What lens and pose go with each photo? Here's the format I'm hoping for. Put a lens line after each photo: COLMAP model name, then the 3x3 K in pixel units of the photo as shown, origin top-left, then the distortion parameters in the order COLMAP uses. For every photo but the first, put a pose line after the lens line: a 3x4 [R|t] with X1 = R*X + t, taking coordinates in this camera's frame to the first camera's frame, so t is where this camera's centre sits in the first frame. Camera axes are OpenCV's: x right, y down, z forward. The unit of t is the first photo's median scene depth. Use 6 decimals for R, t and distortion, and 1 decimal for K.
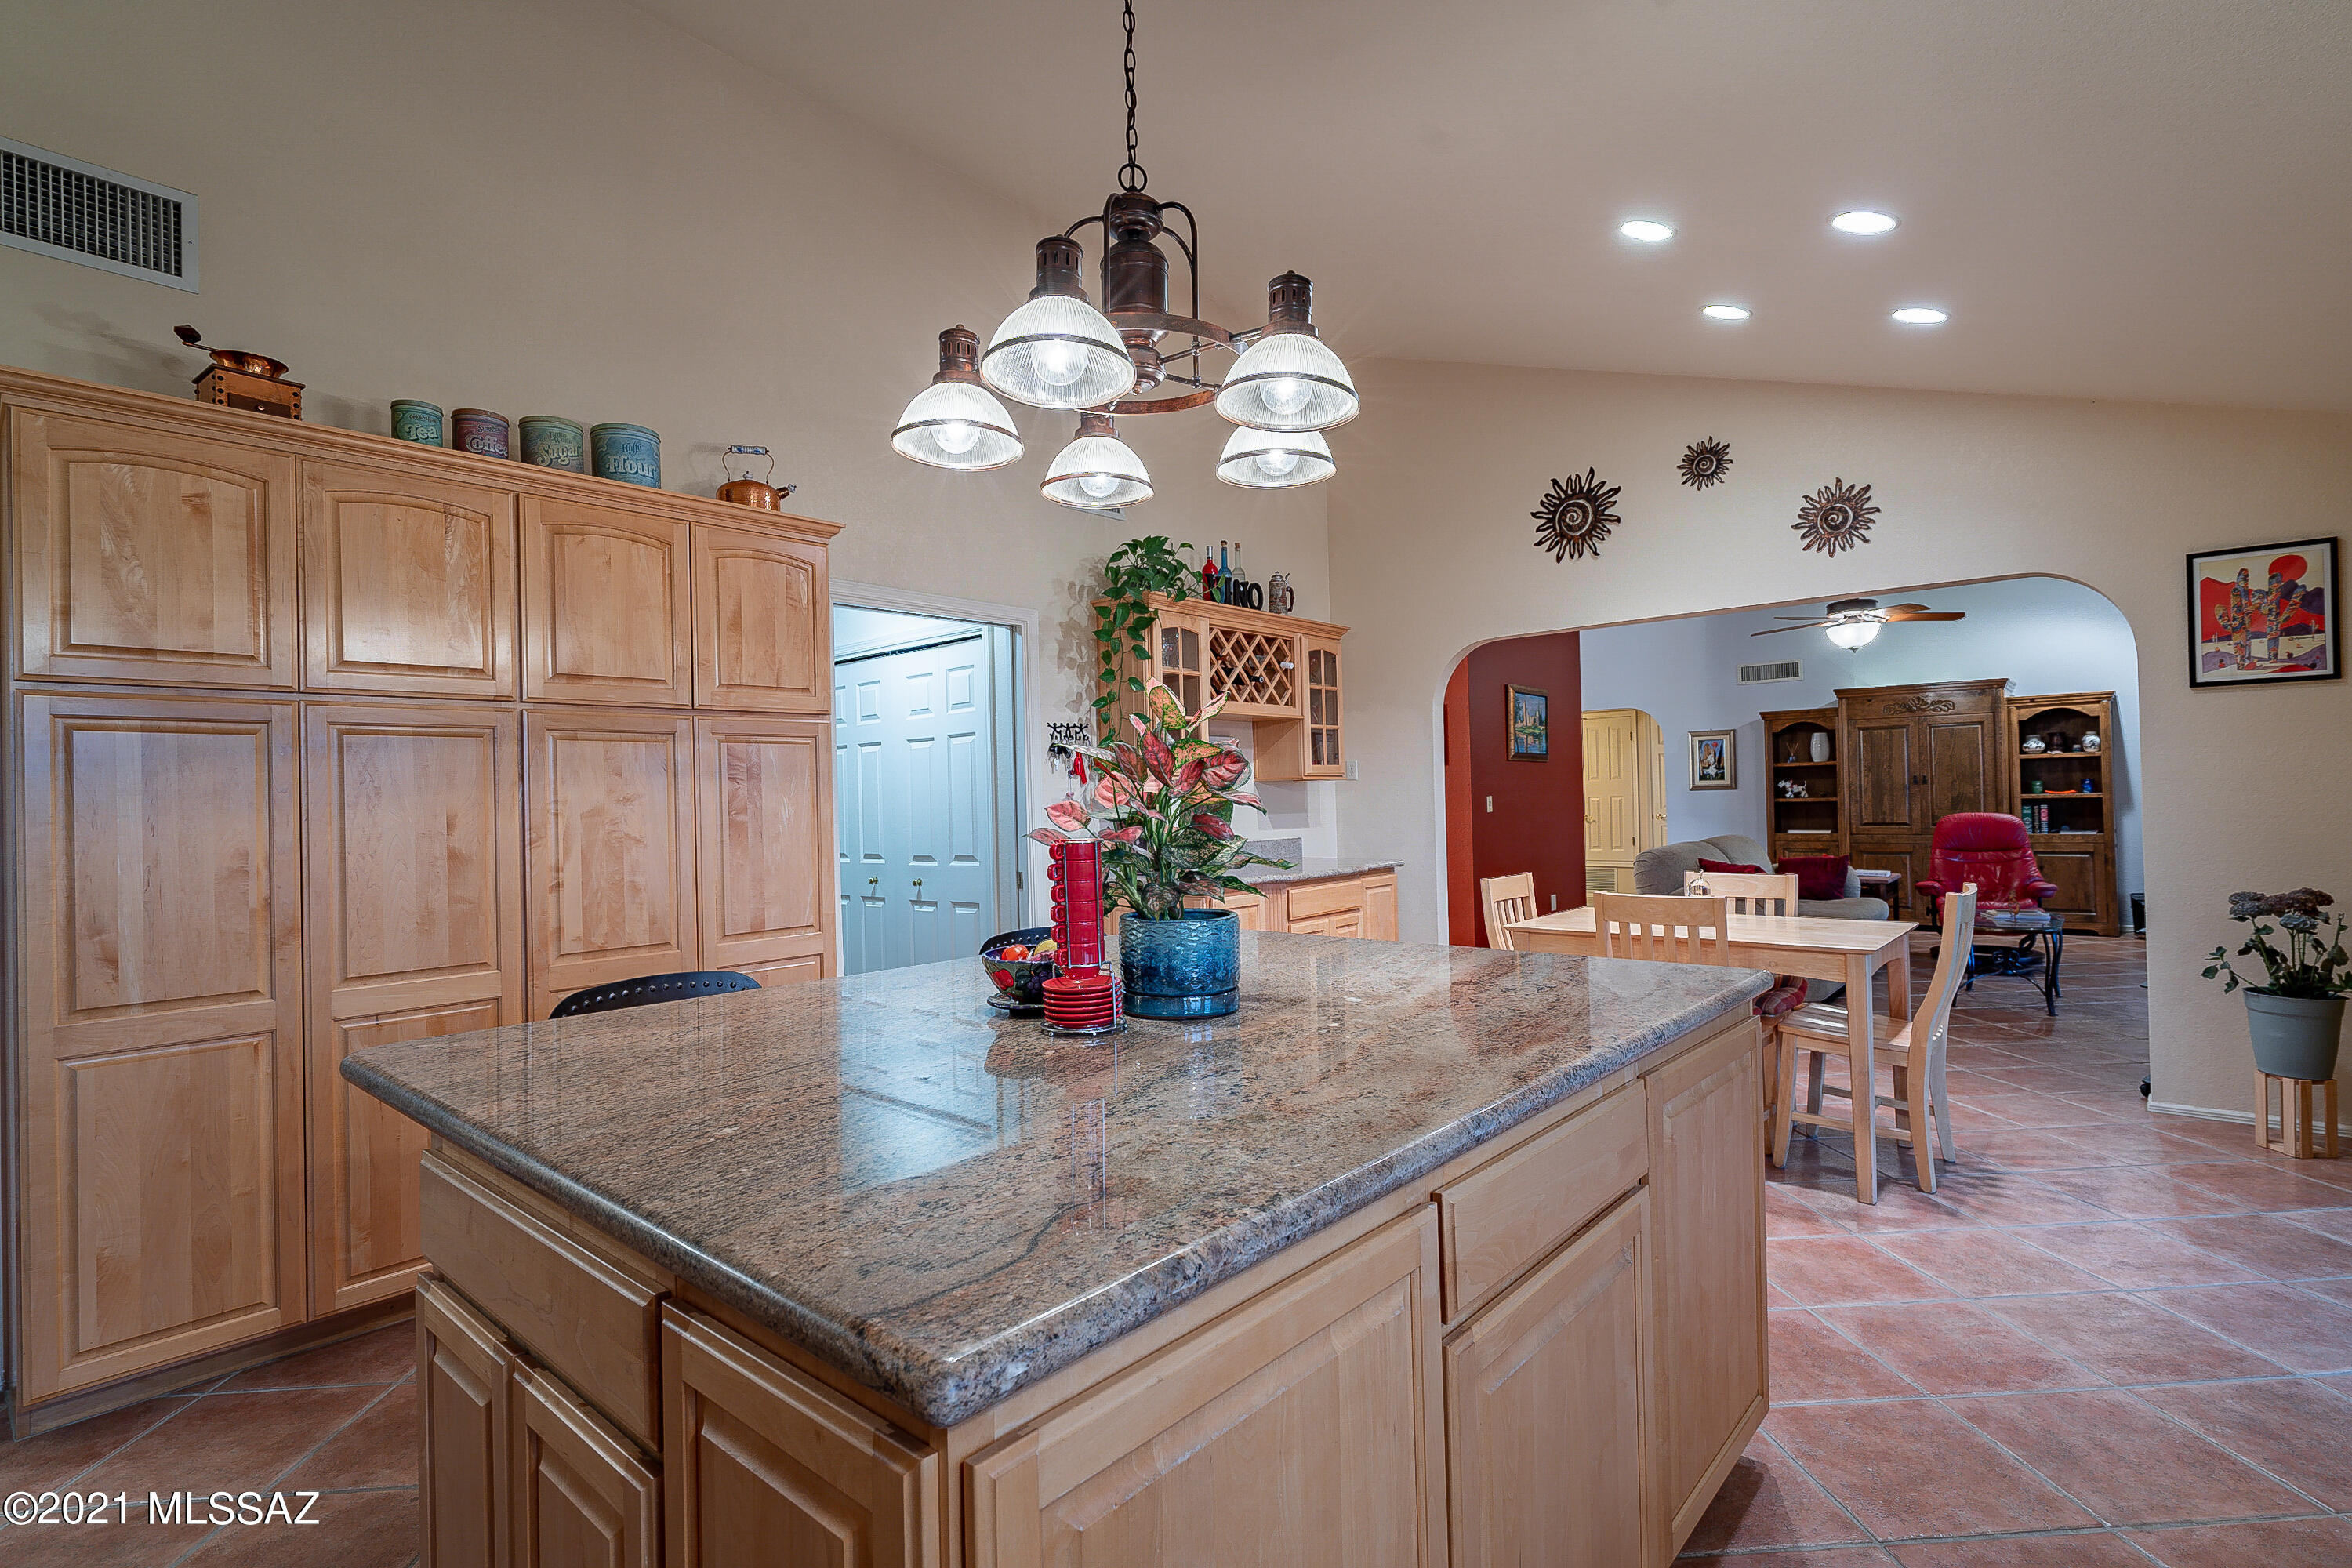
lens RADIAL K [[1120.1, 0, 1165.4], [0, 1120.1, 779.6], [0, 0, 1]] dist [-0.000471, -0.000446]
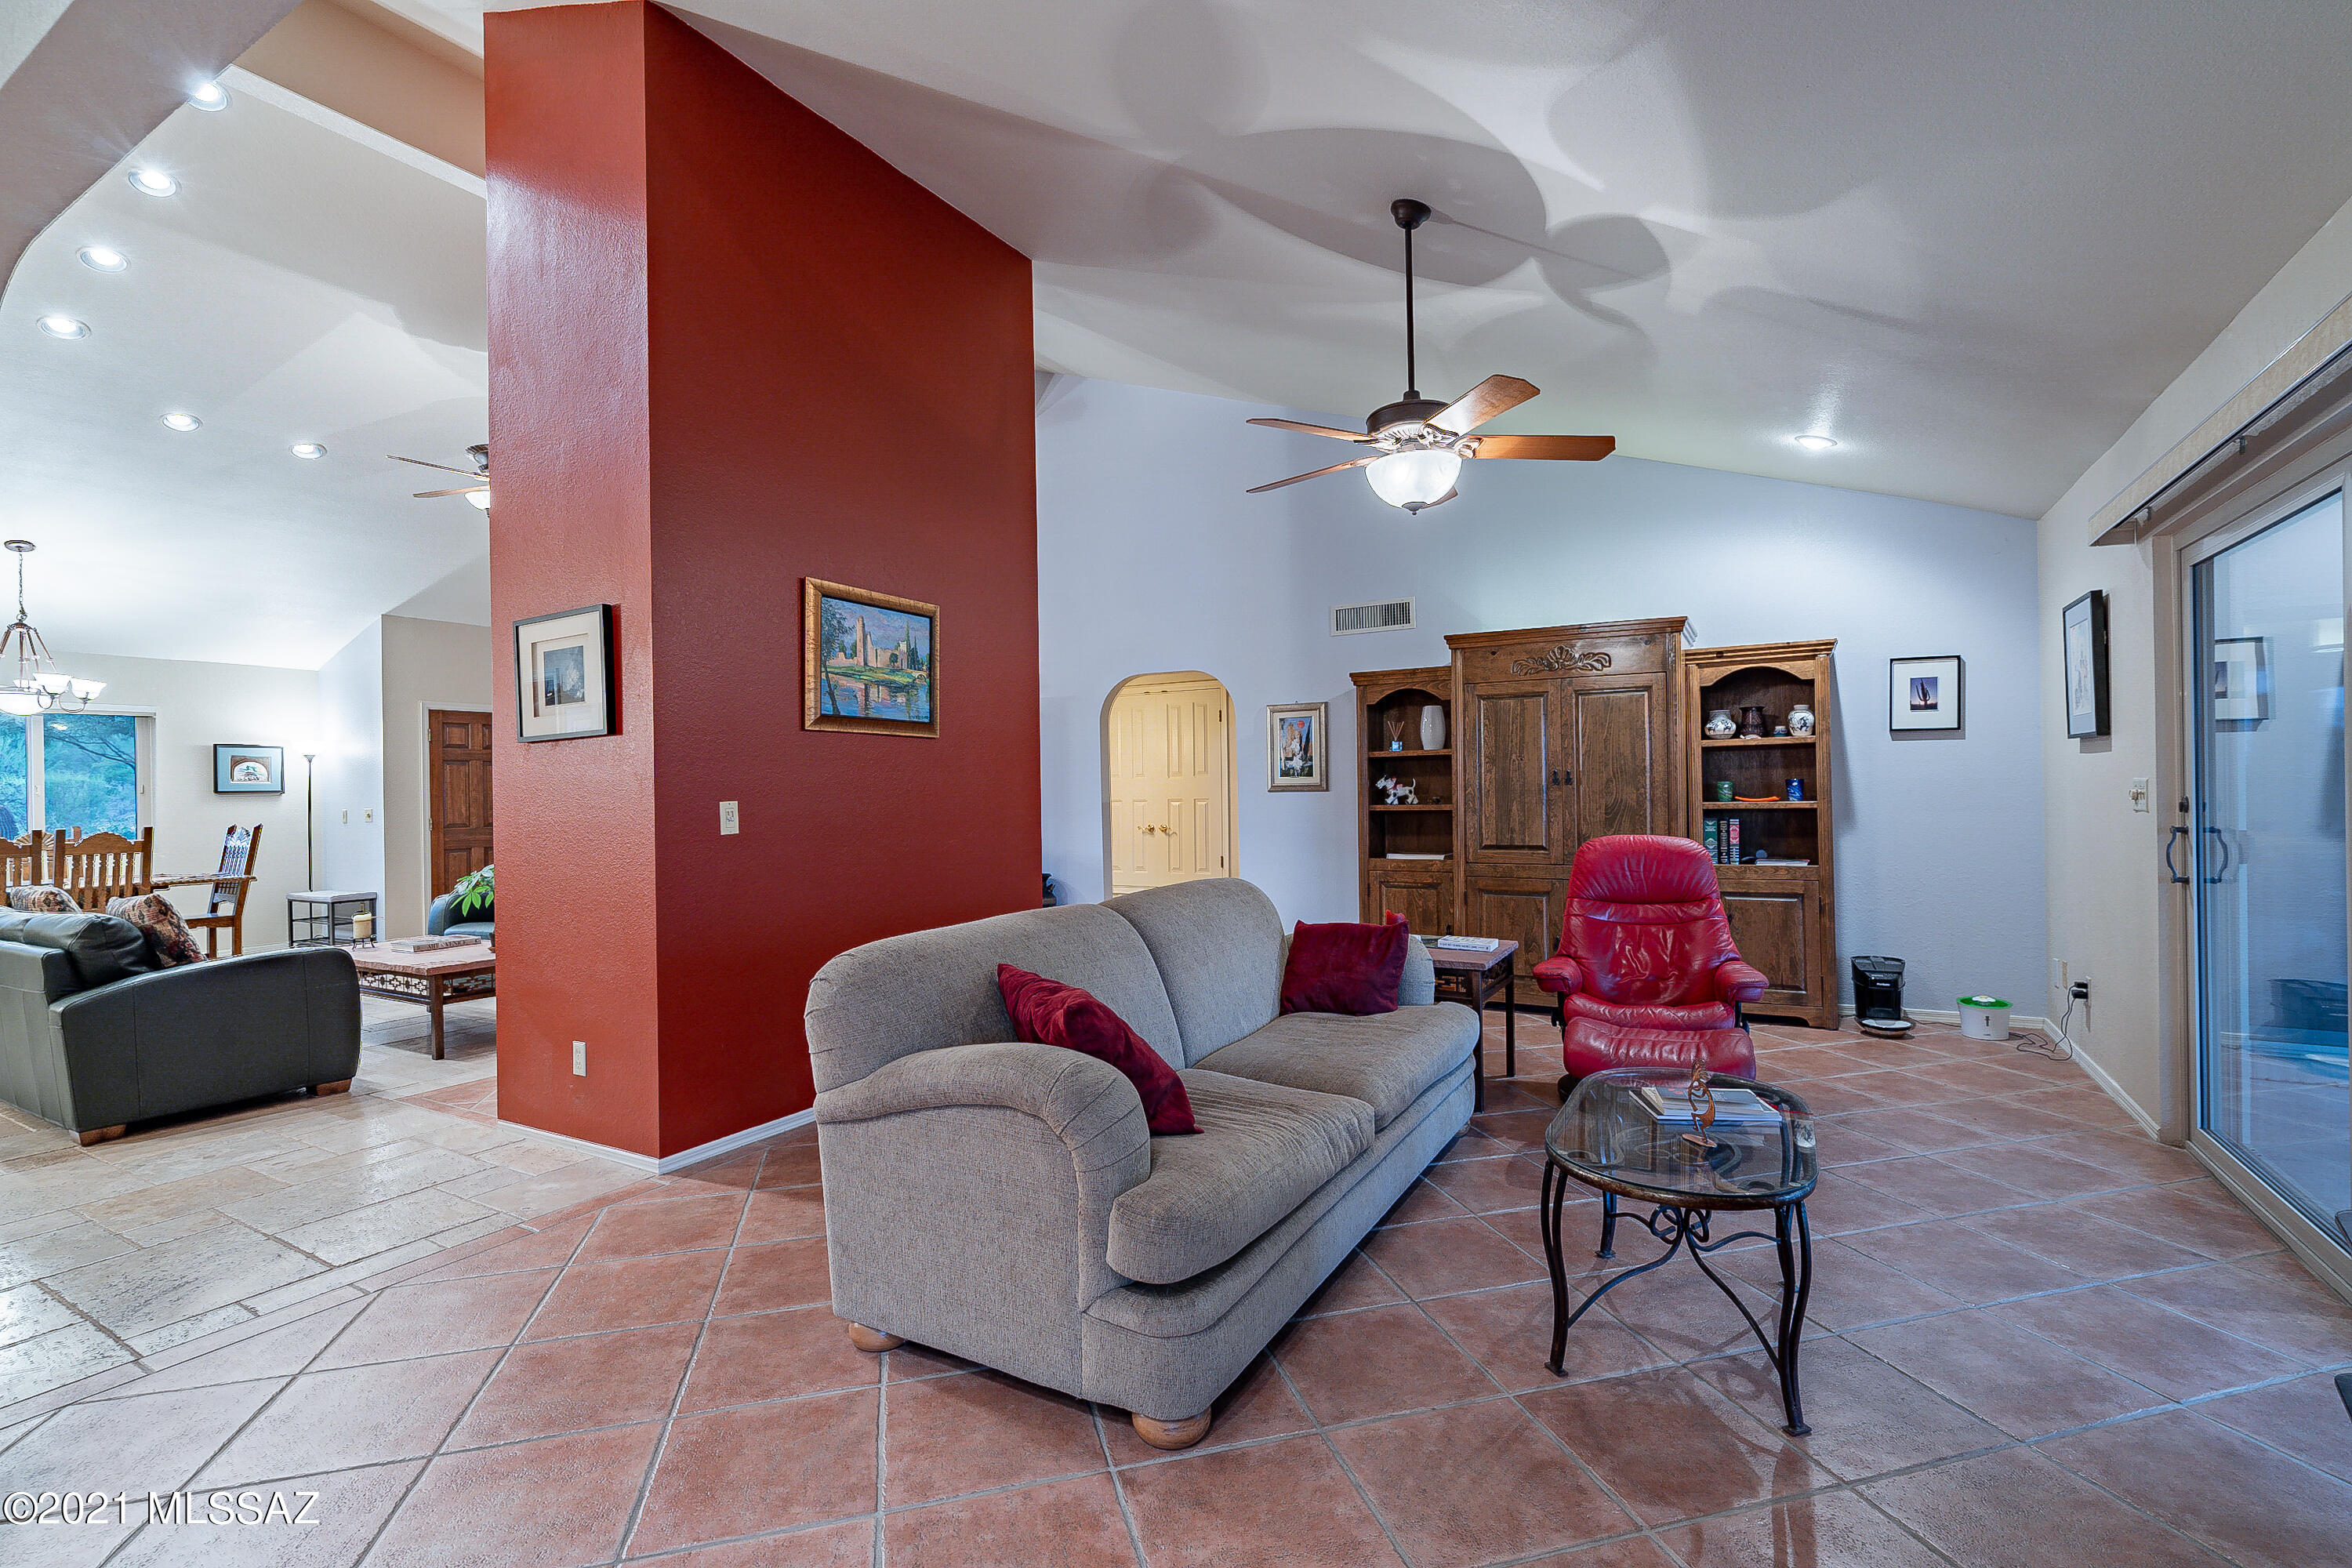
lens RADIAL K [[1064.1, 0, 1181.2], [0, 1064.1, 787.1], [0, 0, 1]] dist [0.000977, 0.000444]
pose [[0.978719, 0.007737, 0.205058, 0.348833], [-0.009596, 0.999921, 0.008073, 0.002532], [-0.204979, -0.009869, 0.978717, 0.467234]]
